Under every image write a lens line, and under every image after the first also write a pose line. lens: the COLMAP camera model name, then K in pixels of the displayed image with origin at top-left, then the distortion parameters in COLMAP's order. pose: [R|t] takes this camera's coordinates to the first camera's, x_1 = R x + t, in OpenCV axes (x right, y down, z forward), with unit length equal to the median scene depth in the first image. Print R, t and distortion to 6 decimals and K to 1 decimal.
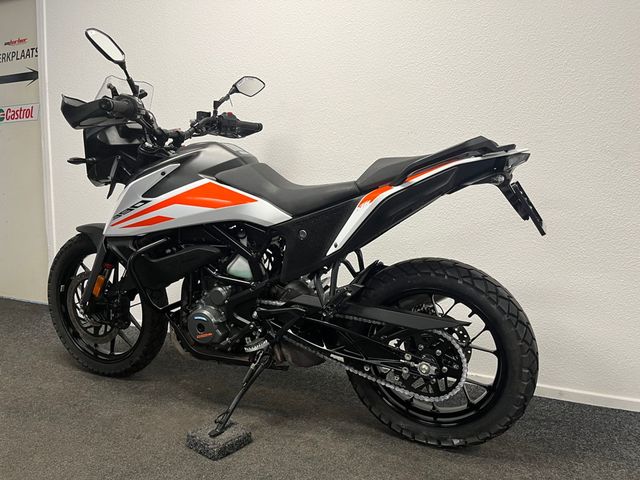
lens RADIAL K [[497.9, 0, 320.0], [0, 497.9, 240.0], [0, 0, 1]] dist [0.027336, -0.004486]
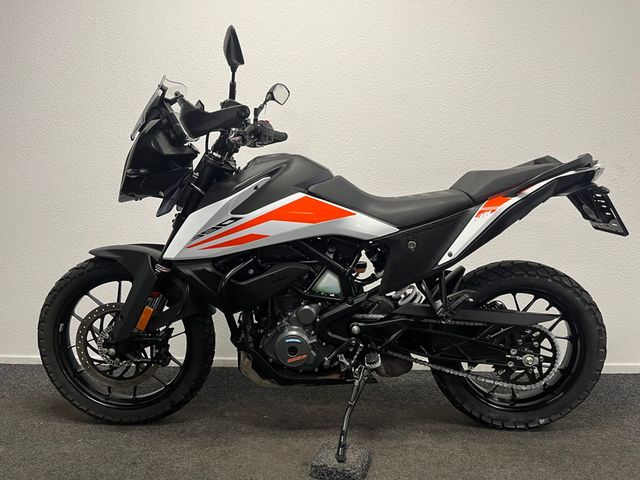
lens RADIAL K [[497.9, 0, 320.0], [0, 497.9, 240.0], [0, 0, 1]] dist [0.027336, -0.004486]
pose [[0.929674, -0.049153, 0.365090, -0.539624], [0.052965, 0.998596, -0.000428, -0.030095], [-0.364557, 0.019735, 0.930972, 0.108562]]
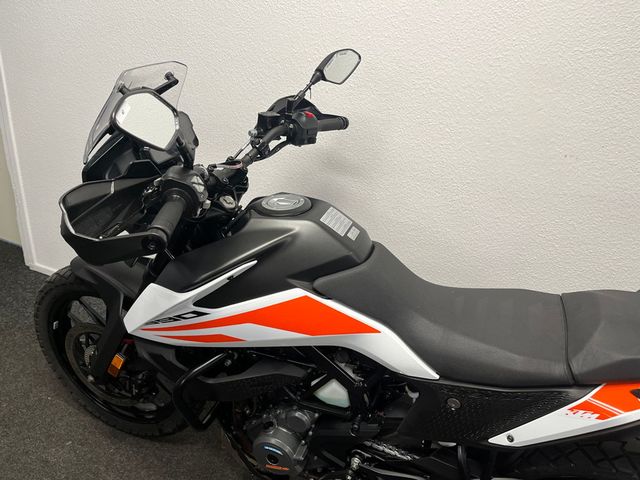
lens RADIAL K [[497.9, 0, 320.0], [0, 497.9, 240.0], [0, 0, 1]] dist [0.027336, -0.004486]
pose [[0.995202, 0.054302, 0.081395, -0.254697], [-0.078769, 0.938115, 0.337247, -0.389381], [-0.058044, -0.342040, 0.937891, 0.432709]]
